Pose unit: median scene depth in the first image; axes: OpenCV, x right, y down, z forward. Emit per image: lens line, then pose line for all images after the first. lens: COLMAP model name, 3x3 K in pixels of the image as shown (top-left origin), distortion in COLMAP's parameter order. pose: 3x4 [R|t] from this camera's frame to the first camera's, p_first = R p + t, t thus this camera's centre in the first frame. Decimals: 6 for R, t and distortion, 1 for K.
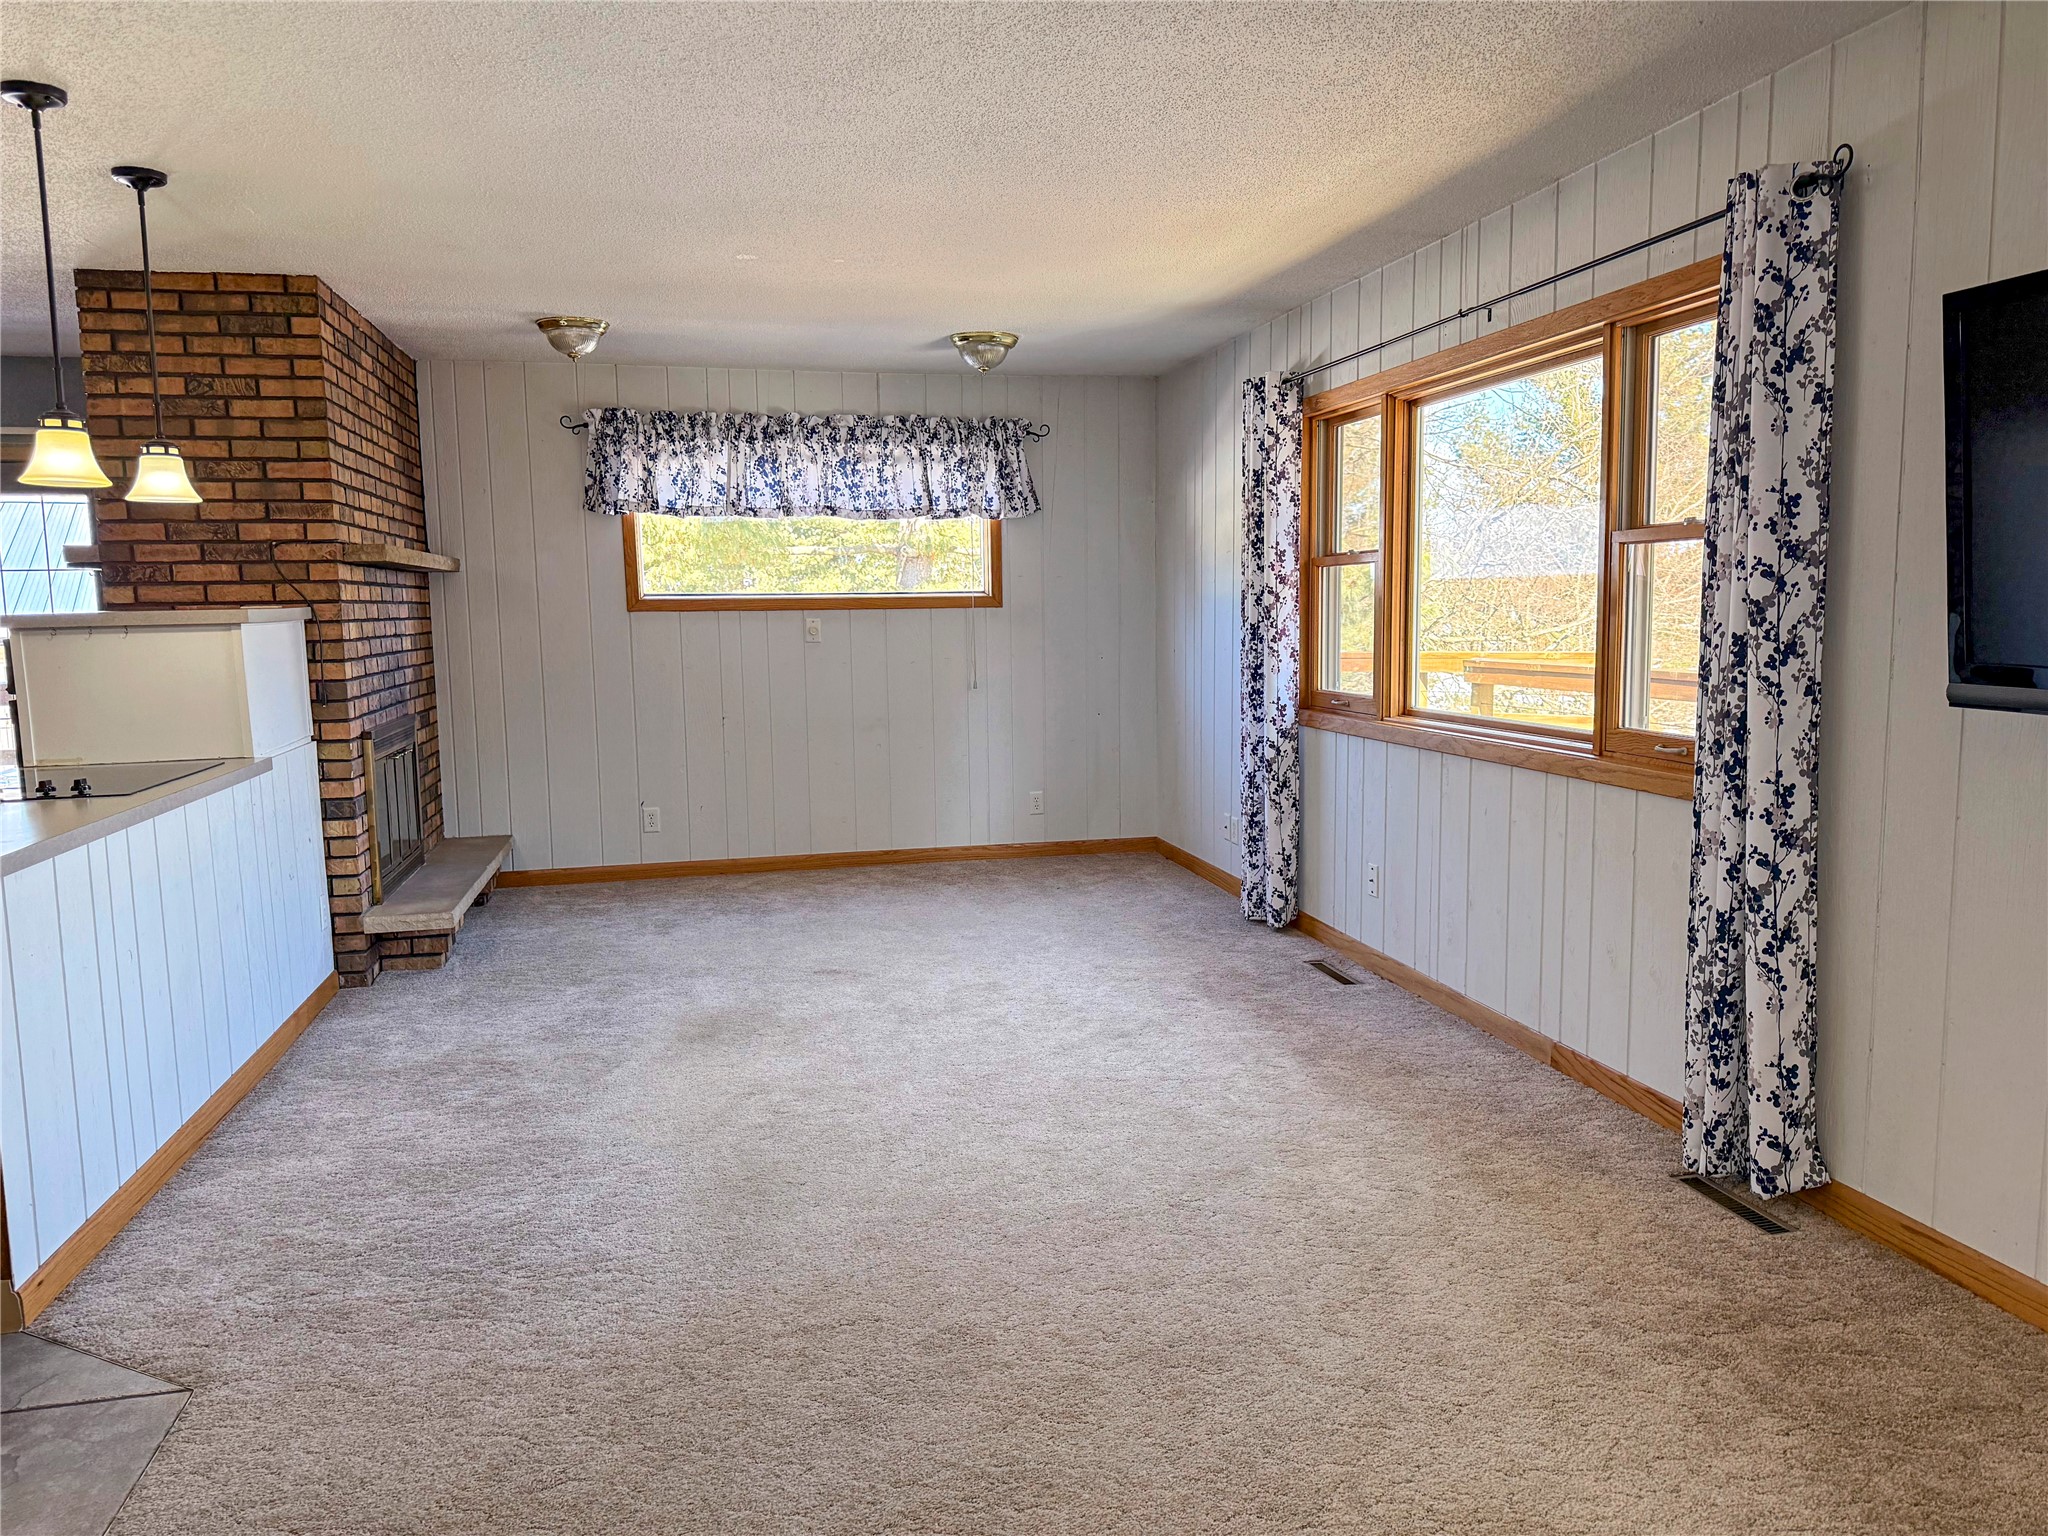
lens RADIAL K [[1456.2, 0, 1040.2], [0, 1456.2, 790.1], [0, 0, 1]] dist [0.064323, -0.083346]
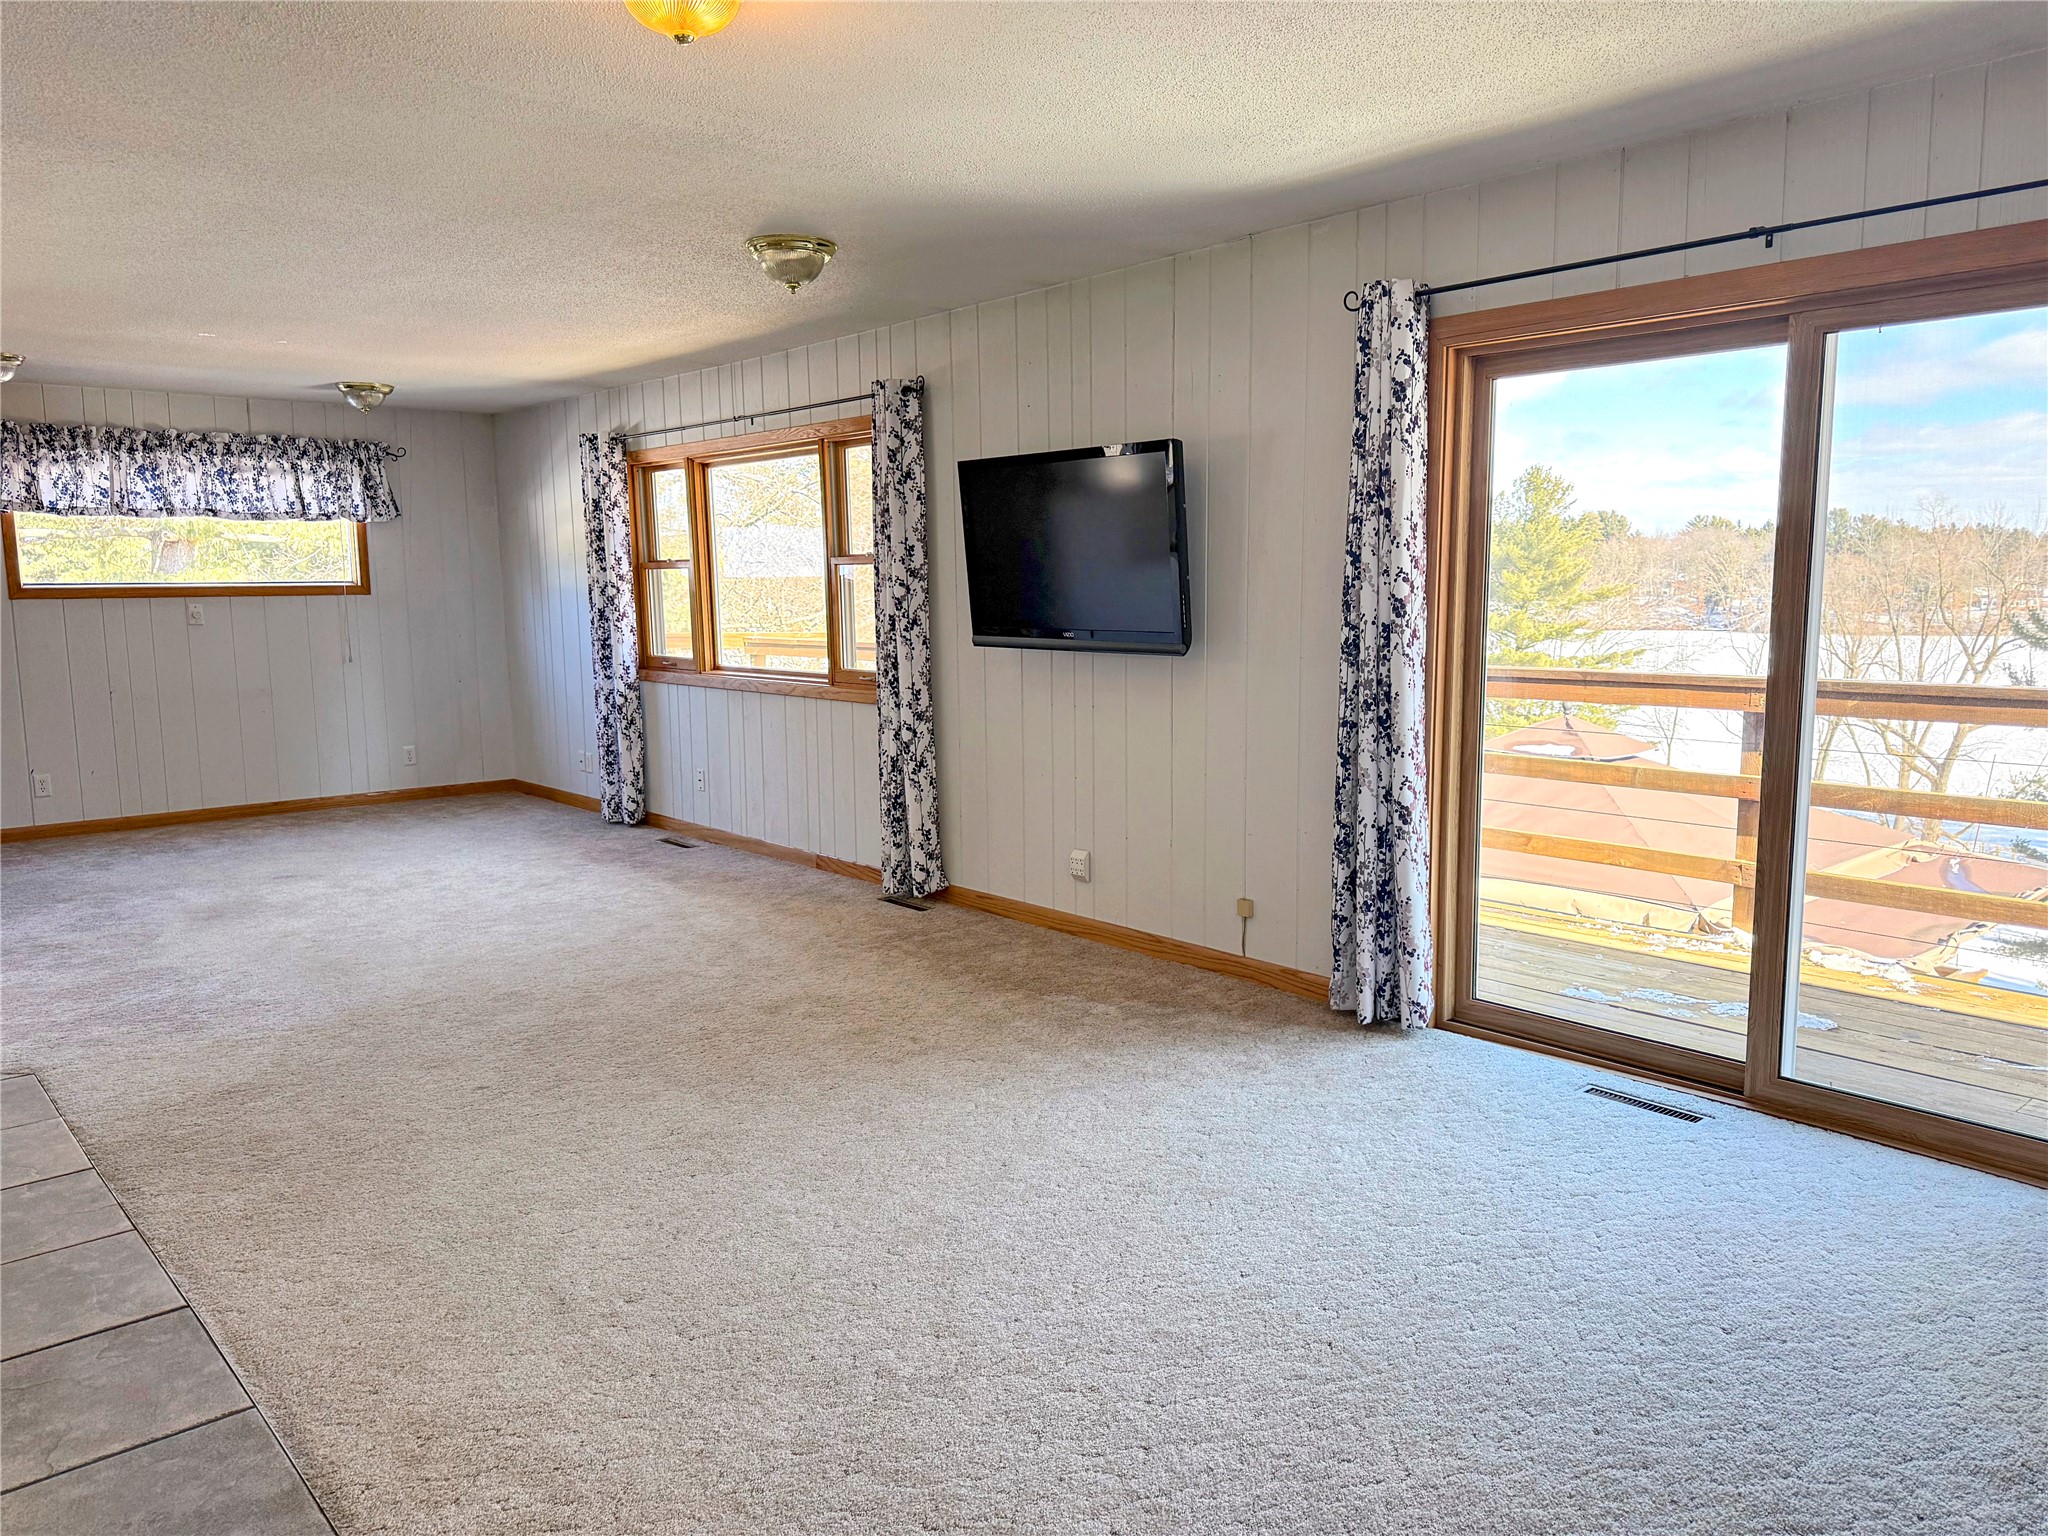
lens RADIAL K [[1456.2, 0, 1039.3], [0, 1456.2, 790.8], [0, 0, 1]] dist [0.064323, -0.083346]
pose [[0.882938, -0.060026, 0.465637, -0.159514], [0.055867, 0.998179, 0.022742, 0.056173], [-0.466154, 0.005934, 0.884684, -0.476450]]
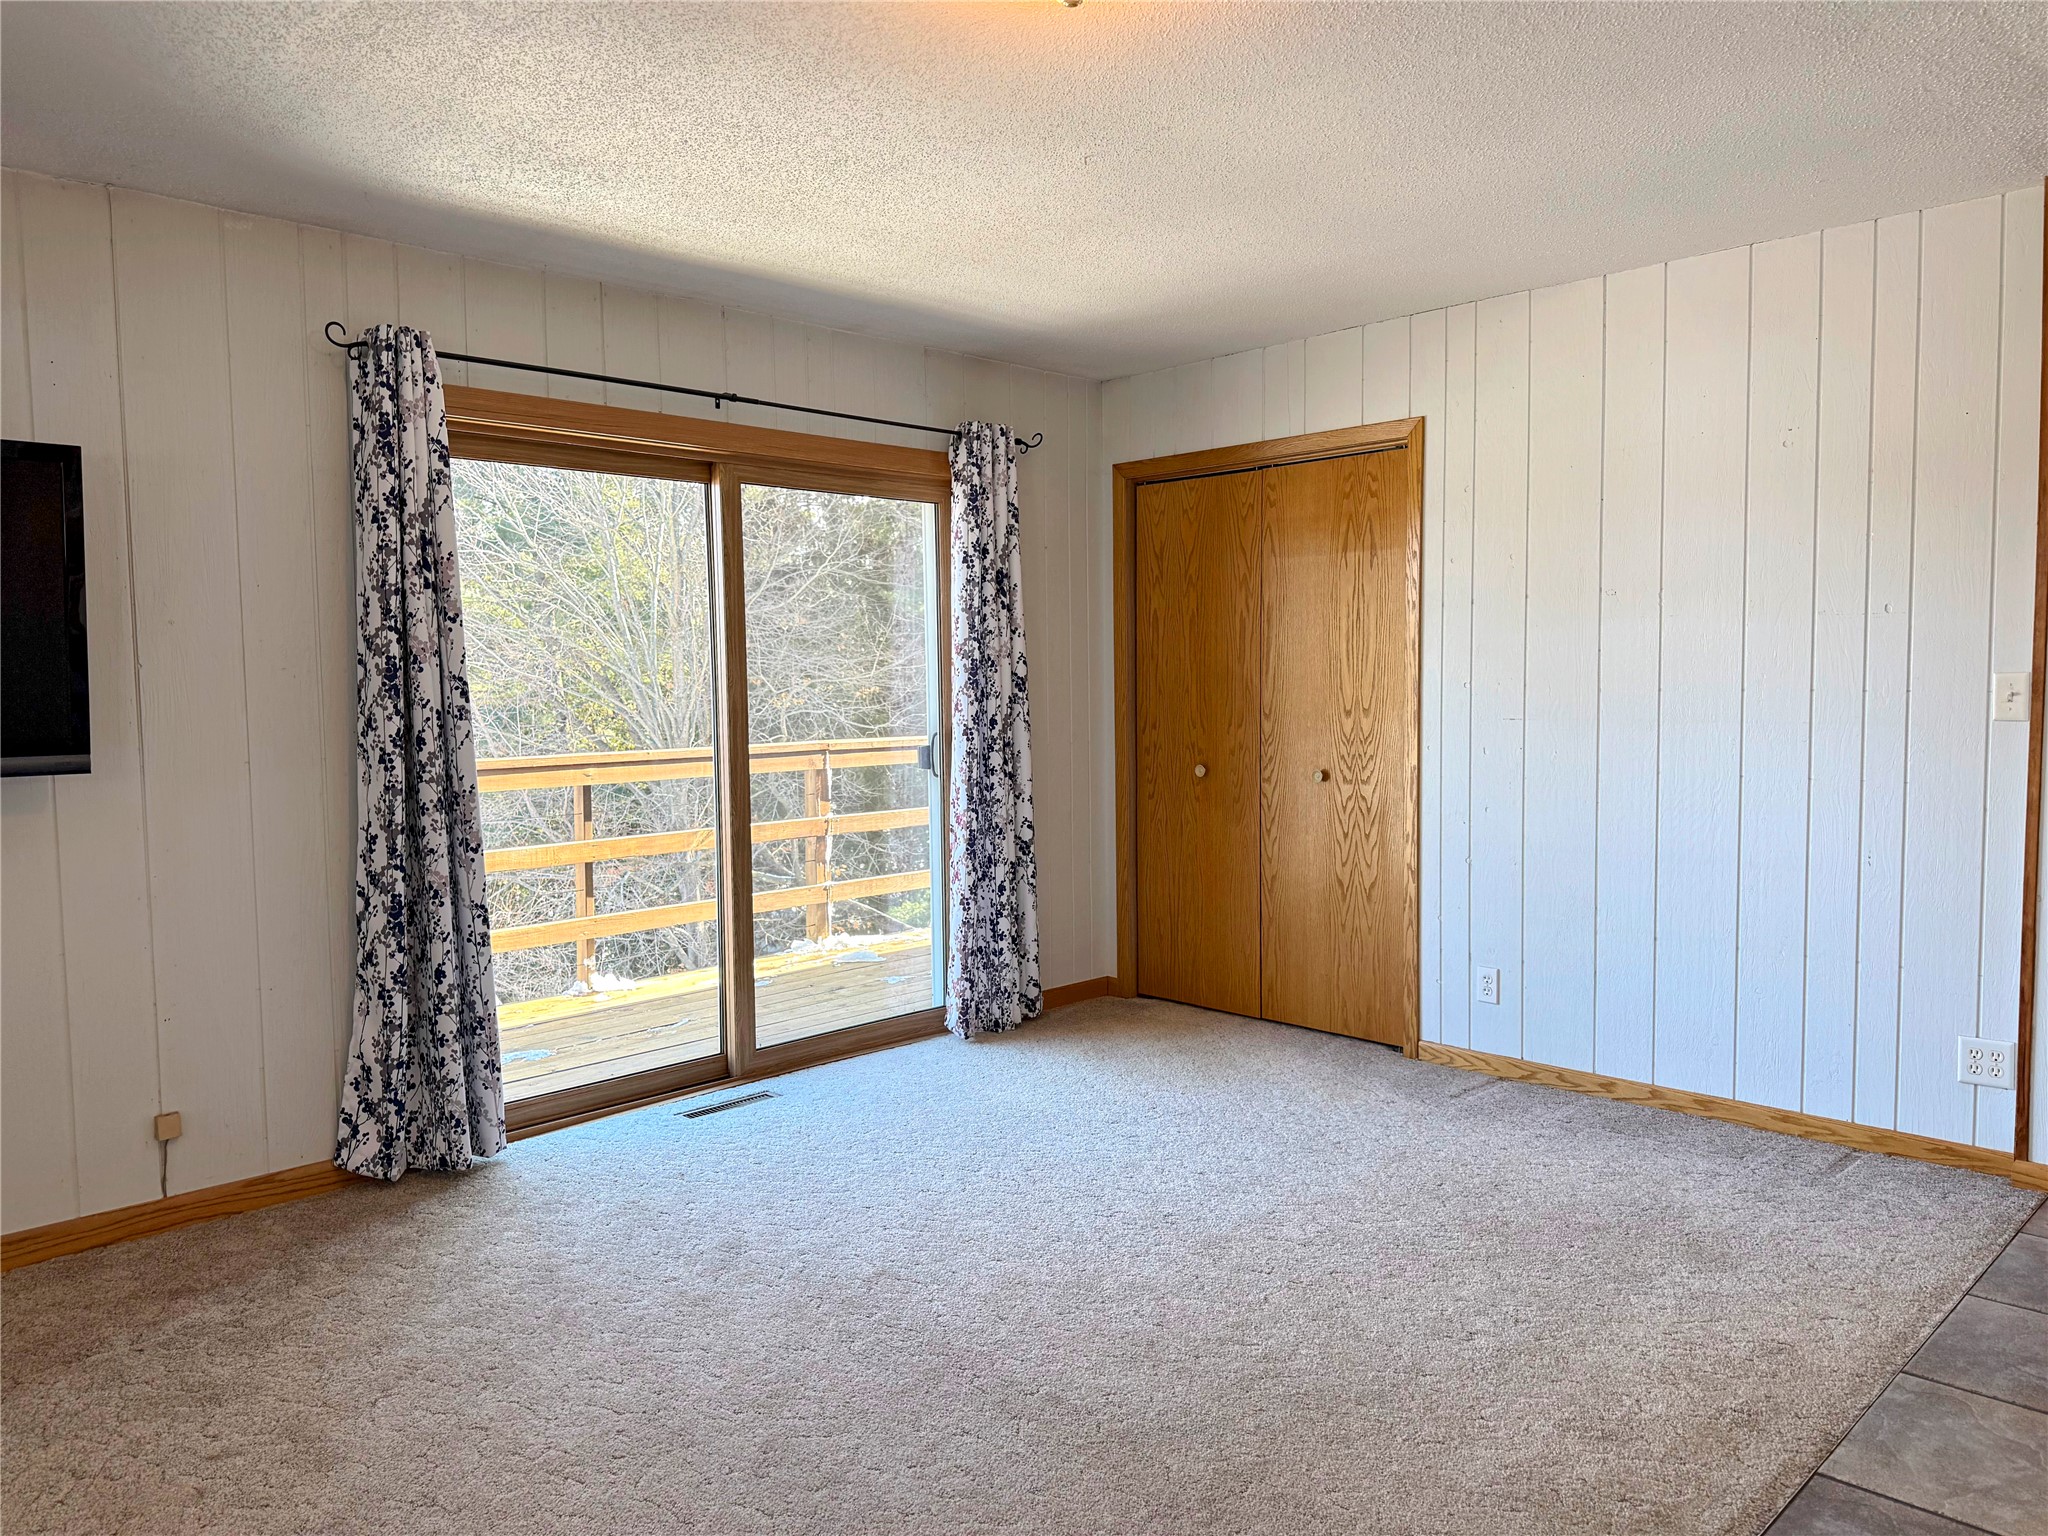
lens RADIAL K [[1456.2, 0, 1015.2], [0, 1456.2, 758.8], [0, 0, 1]] dist [0.064323, -0.083346]
pose [[-0.518591, -0.030320, 0.854485, -0.367264], [0.129183, 0.985120, 0.113357, -0.027437], [-0.845207, 0.169171, -0.506957, 0.271054]]
